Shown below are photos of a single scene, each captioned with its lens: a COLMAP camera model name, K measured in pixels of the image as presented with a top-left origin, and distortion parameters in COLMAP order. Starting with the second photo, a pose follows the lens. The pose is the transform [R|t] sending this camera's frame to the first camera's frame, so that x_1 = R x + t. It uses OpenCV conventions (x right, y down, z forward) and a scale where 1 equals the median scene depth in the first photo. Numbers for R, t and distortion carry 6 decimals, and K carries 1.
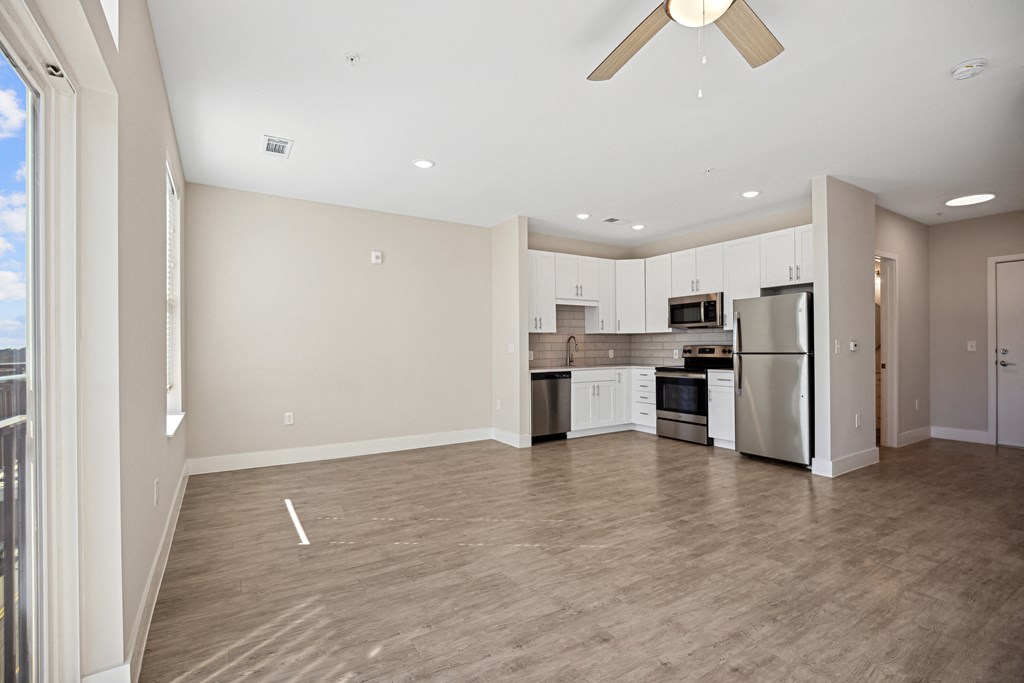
lens RADIAL K [[486.6, 0, 512.2], [0, 486.6, 348.6], [0, 0, 1]] dist [0.001197, 0.000568]
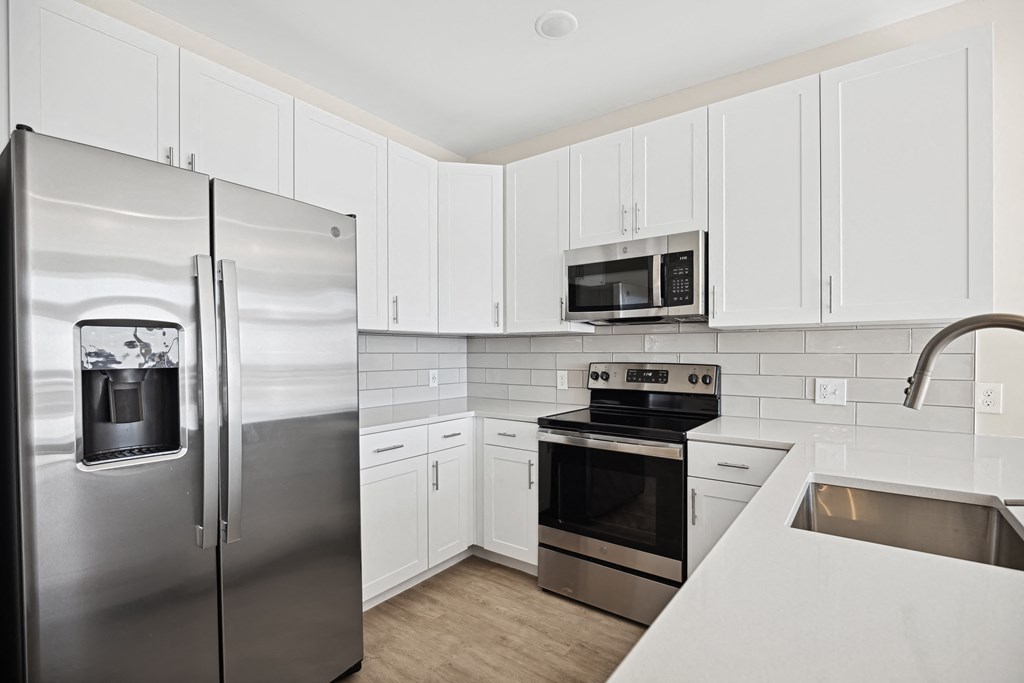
lens RADIAL K [[486.6, 0, 512.2], [0, 486.6, 348.6], [0, 0, 1]] dist [0.001197, 0.000568]
pose [[0.936002, 0.004363, 0.351968, 0.137917], [-0.001456, 0.999963, -0.008522, -0.016079], [-0.351992, 0.007465, 0.935973, 0.650132]]
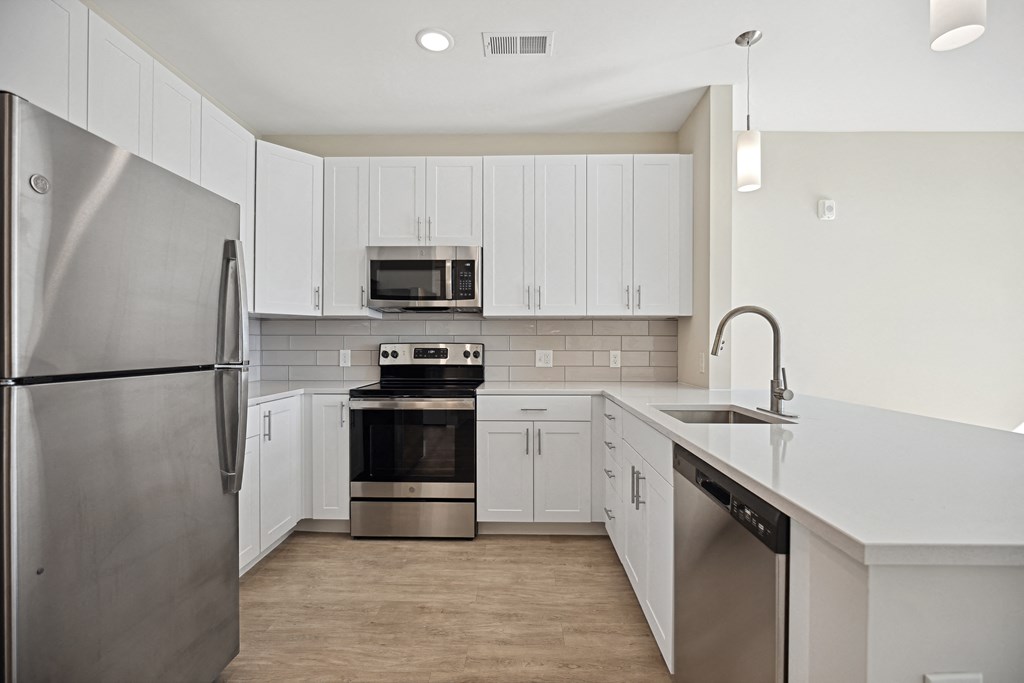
lens RADIAL K [[452.1, 0, 512.0], [0, 452.1, 341.5], [0, 0, 1]] dist [0.001242, 0.000170]
pose [[0.530814, 0.002623, 0.847484, 0.015026], [0.000258, 0.999995, -0.003257, -0.007025], [-0.847488, 0.001948, 0.530810, 0.662573]]
